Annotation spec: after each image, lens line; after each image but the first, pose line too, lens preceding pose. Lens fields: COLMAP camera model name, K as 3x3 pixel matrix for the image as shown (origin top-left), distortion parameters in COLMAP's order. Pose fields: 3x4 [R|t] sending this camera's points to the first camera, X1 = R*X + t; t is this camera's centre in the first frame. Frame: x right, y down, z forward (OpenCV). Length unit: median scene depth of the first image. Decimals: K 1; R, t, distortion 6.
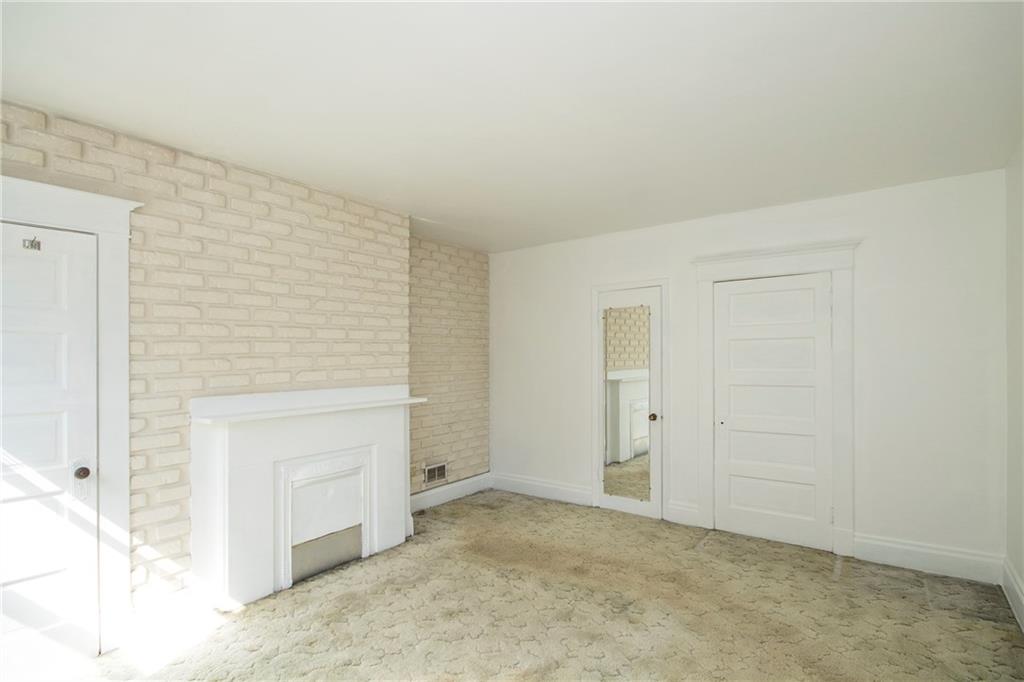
lens RADIAL K [[495.9, 0, 521.6], [0, 495.9, 363.7], [0, 0, 1]] dist [-0.003122, -0.000360]
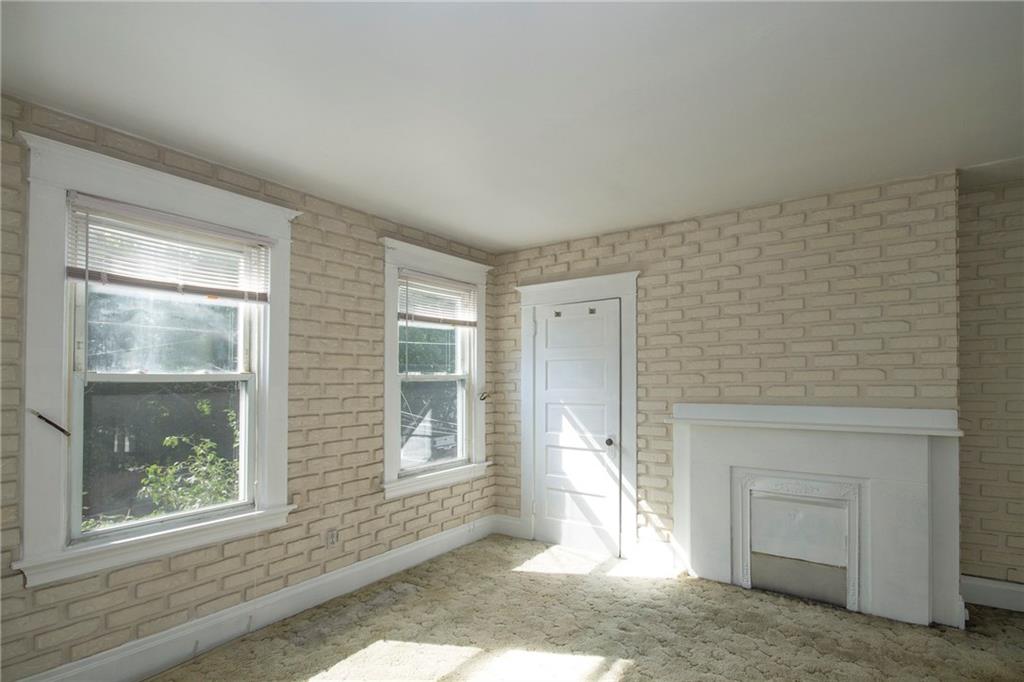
lens RADIAL K [[495.9, 0, 520.7], [0, 495.9, 372.4], [0, 0, 1]] dist [-0.003122, -0.000360]
pose [[0.036216, -0.006506, -0.999323, 0.628636], [-0.009917, 0.999927, -0.006870, -0.000576], [0.999295, 0.010159, 0.036149, 0.507865]]
